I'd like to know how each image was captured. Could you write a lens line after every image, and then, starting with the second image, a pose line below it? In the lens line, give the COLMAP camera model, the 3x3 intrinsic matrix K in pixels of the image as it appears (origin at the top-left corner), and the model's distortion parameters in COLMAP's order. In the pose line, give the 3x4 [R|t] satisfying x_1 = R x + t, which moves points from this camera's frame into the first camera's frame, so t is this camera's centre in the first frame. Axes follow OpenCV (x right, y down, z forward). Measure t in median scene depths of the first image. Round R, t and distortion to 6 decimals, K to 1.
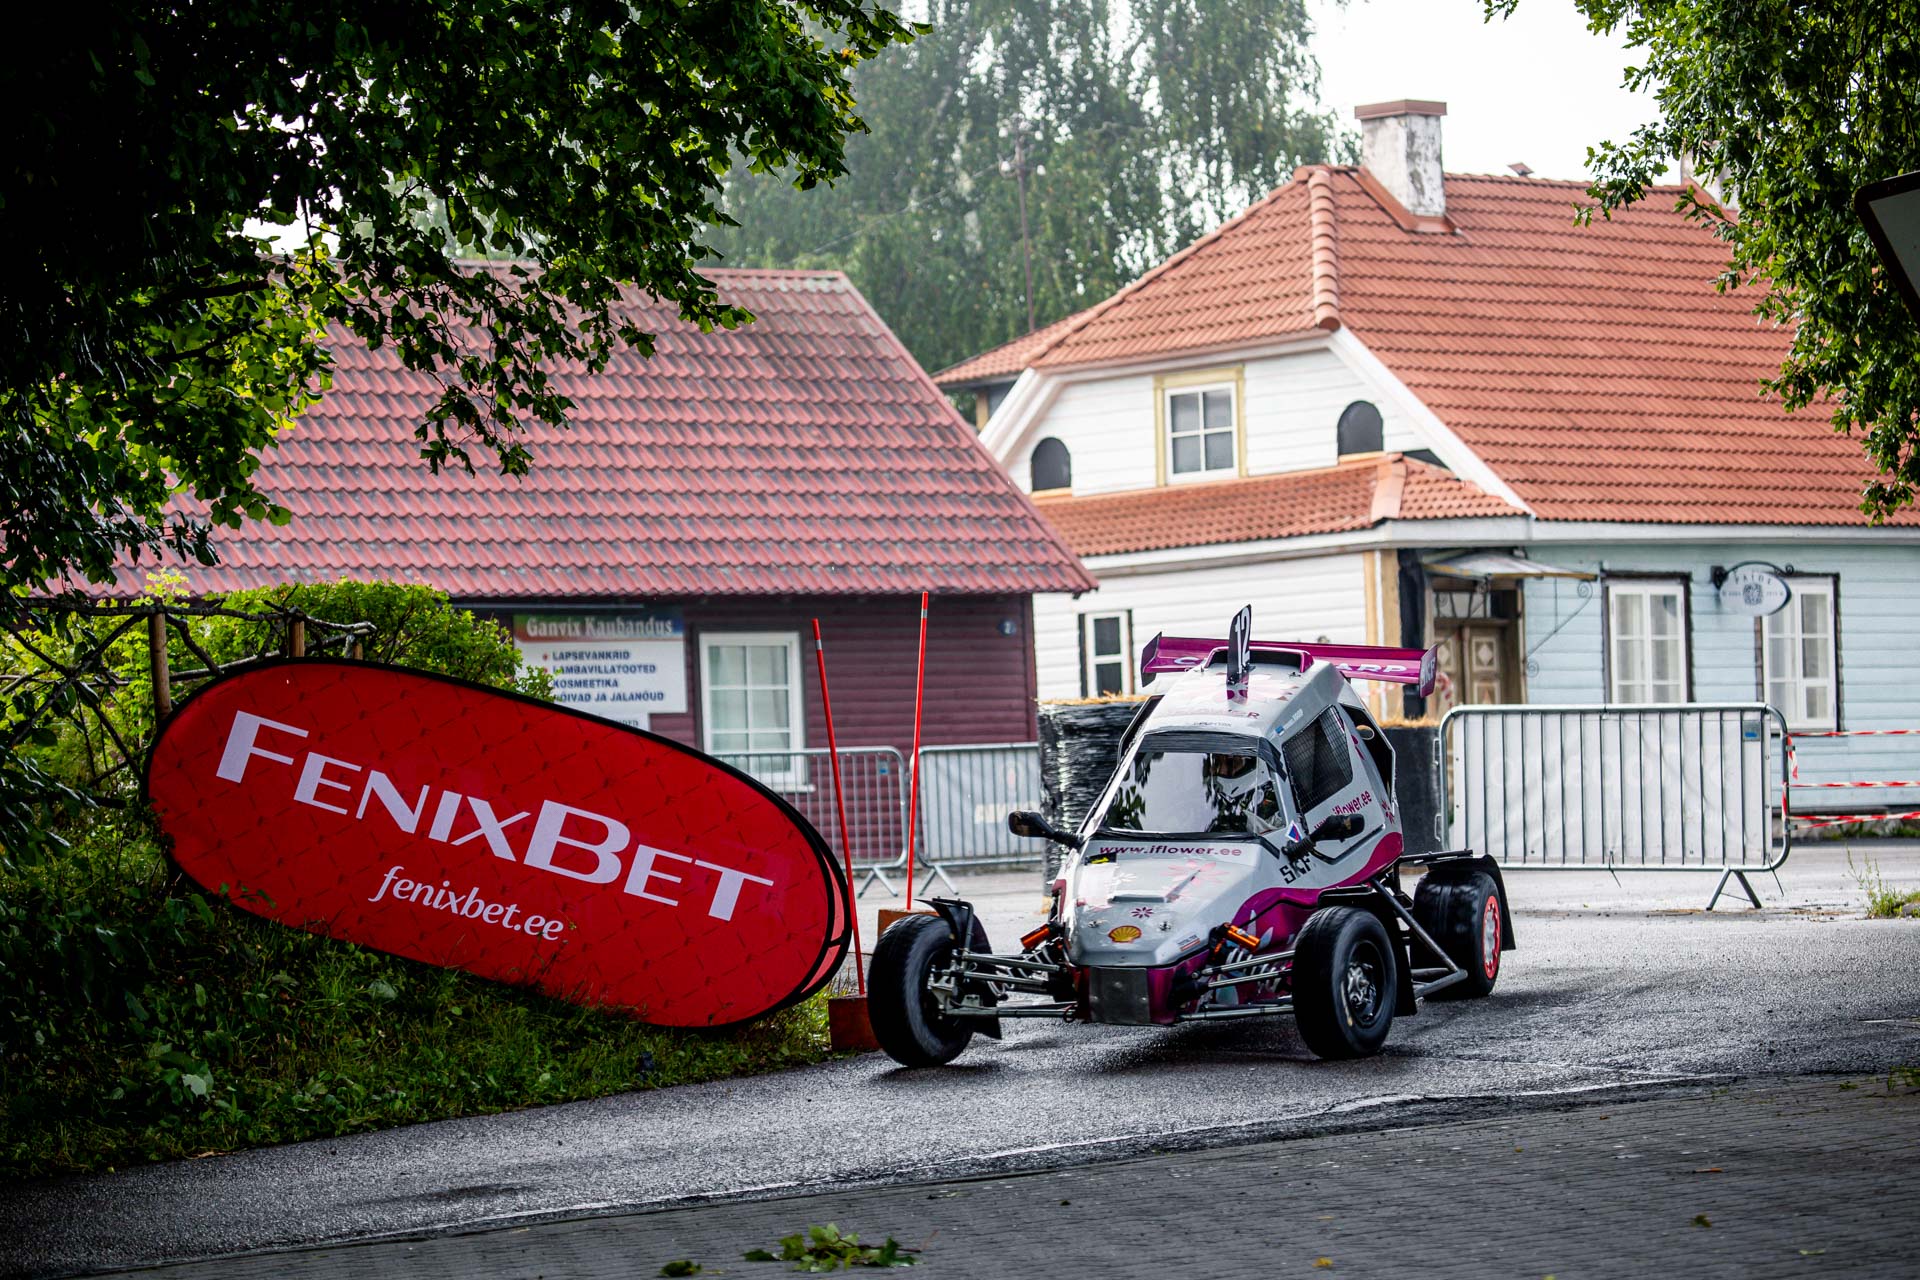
lens RADIAL K [[8717.5, 0, 887.8], [0, 8717.5, 672.0], [0, 0, 1]] dist [0.807701, 0.000000]
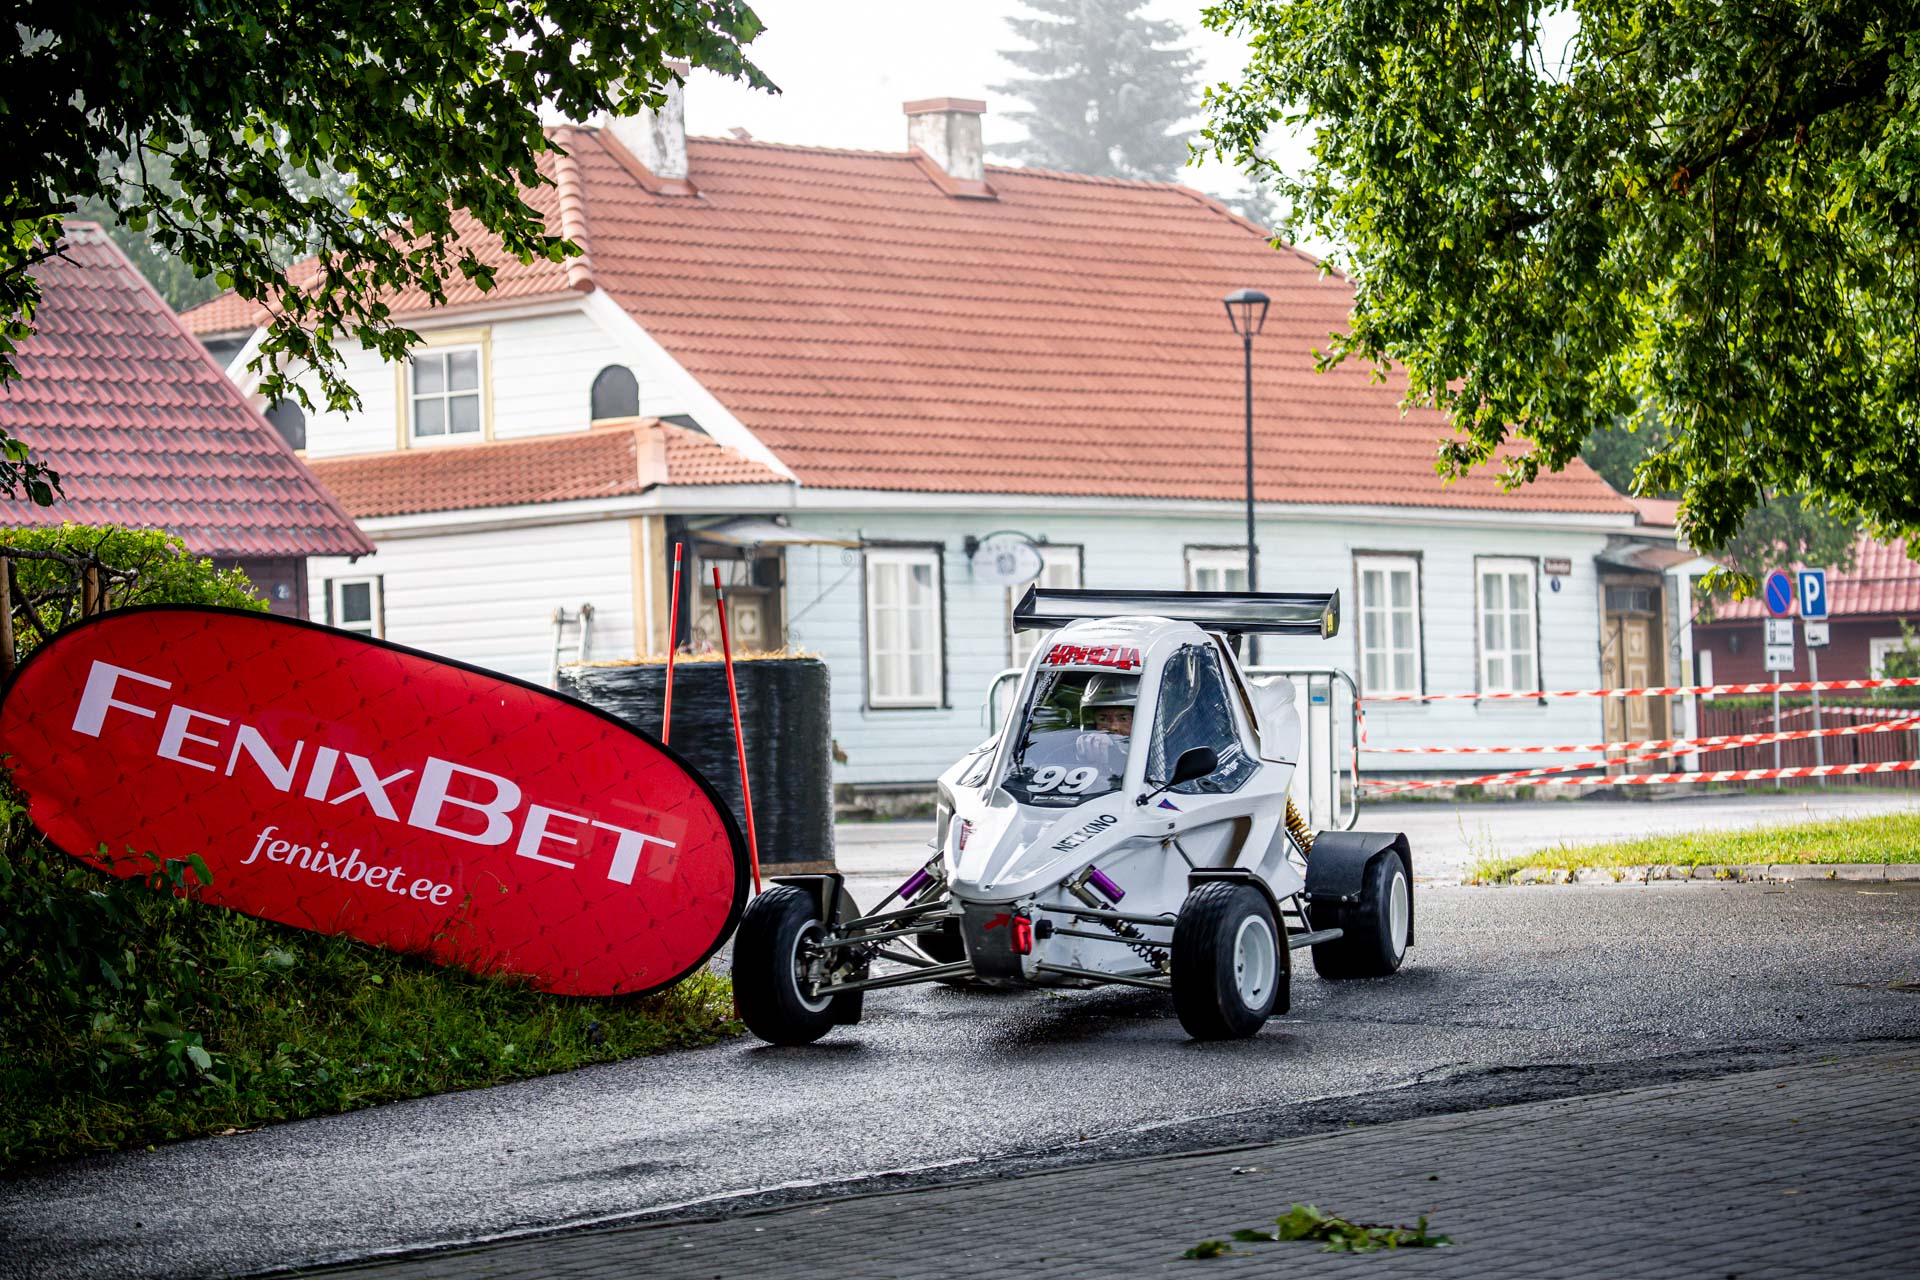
lens RADIAL K [[8717.5, 0, 963.1], [0, 8717.5, 640.5], [0, 0, 1]] dist [0.807701, 0.000000]
pose [[0.988254, 0.003846, 0.152772, -0.058085], [-0.003600, 0.999992, -0.001888, 0.001709], [-0.152778, 0.001315, 0.988260, 0.026515]]
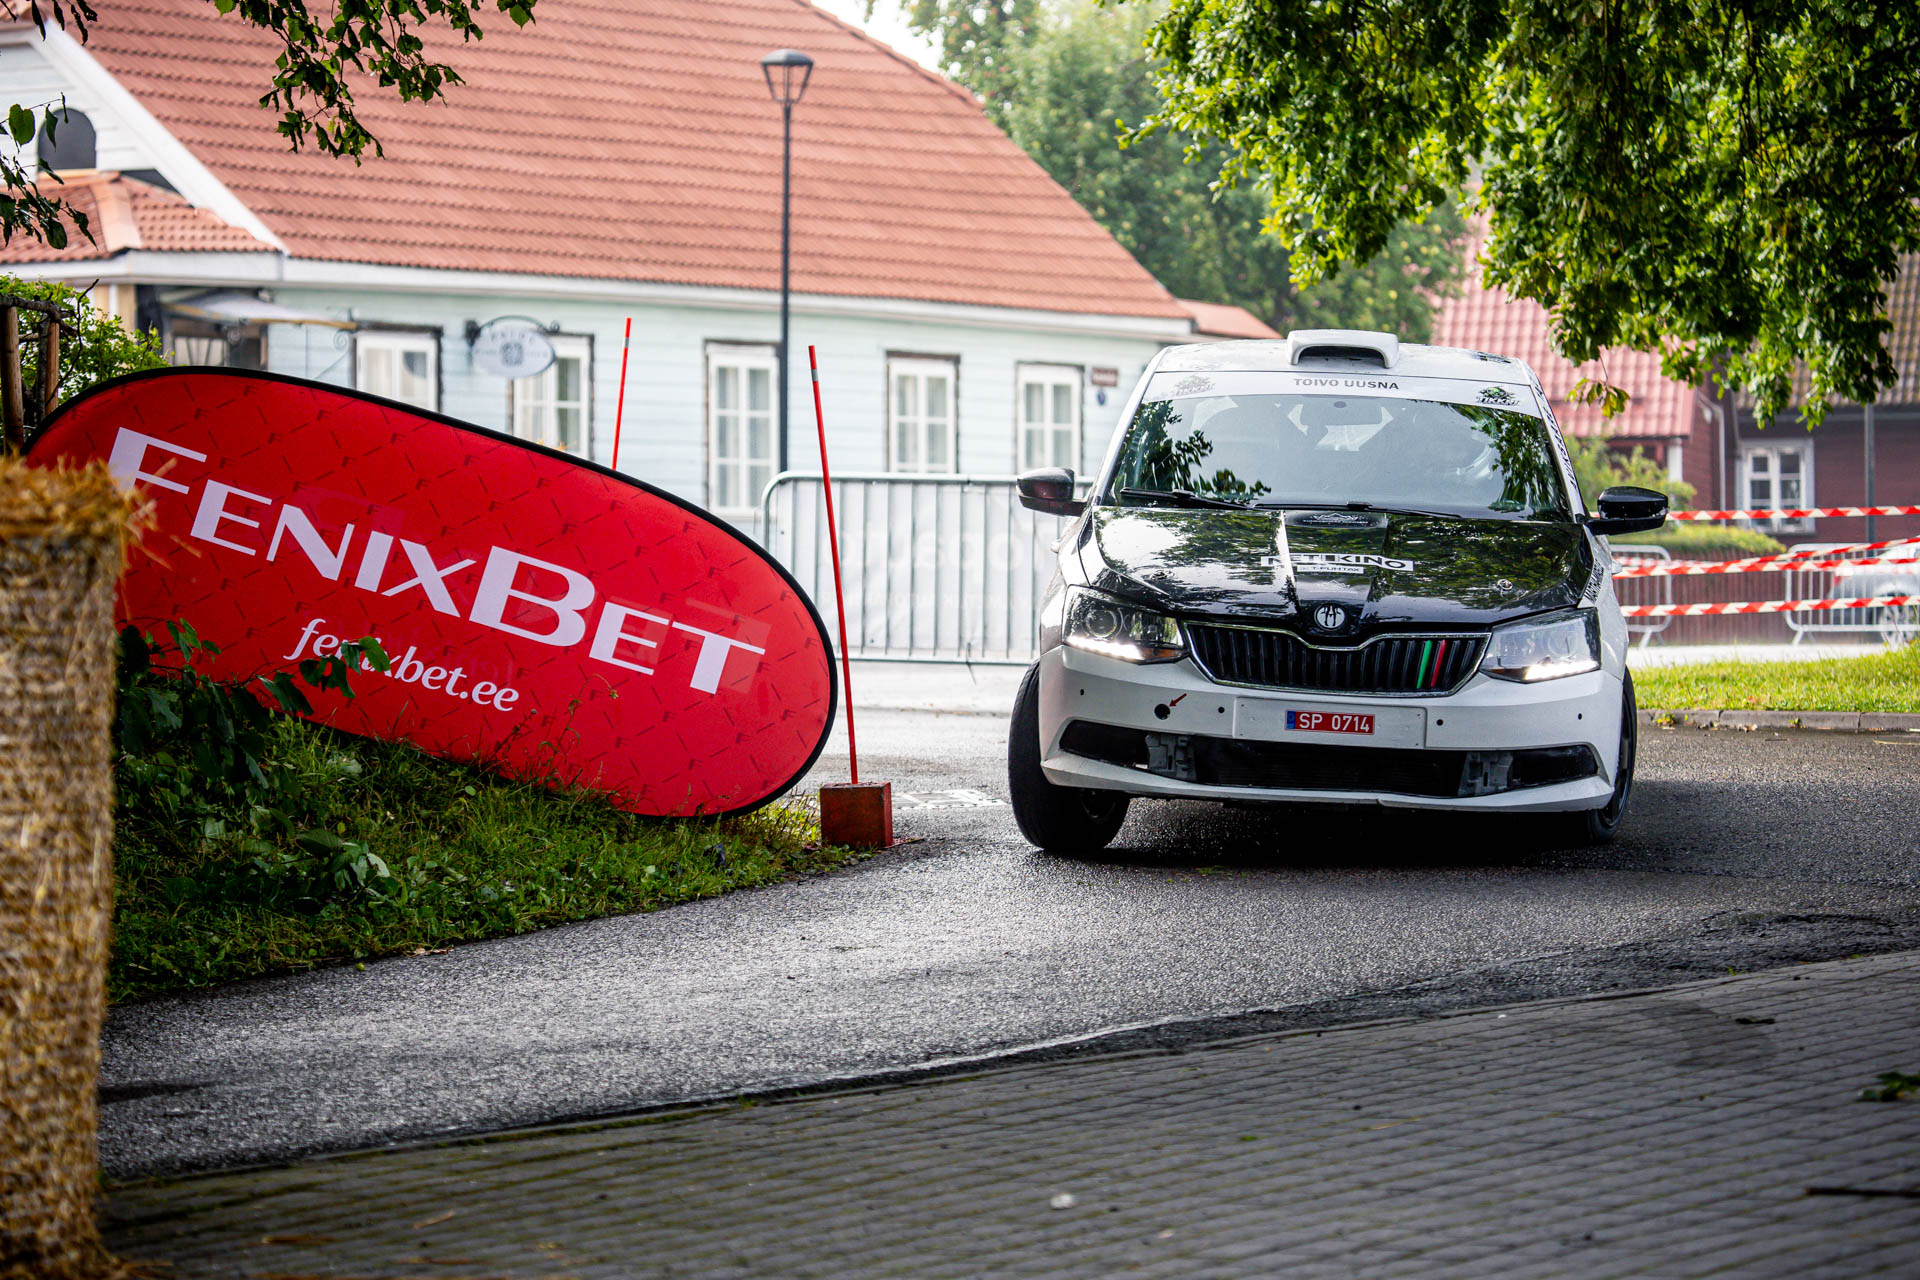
lens RADIAL K [[9953.3, 0, 980.3], [0, 9953.3, 679.0], [0, 0, 1]] dist [1.297709, 0.000000]
pose [[0.967390, 0.026159, 0.251938, -0.108847], [-0.031833, 0.999322, 0.018473, 0.003748], [-0.251284, -0.025891, 0.967567, 0.023017]]
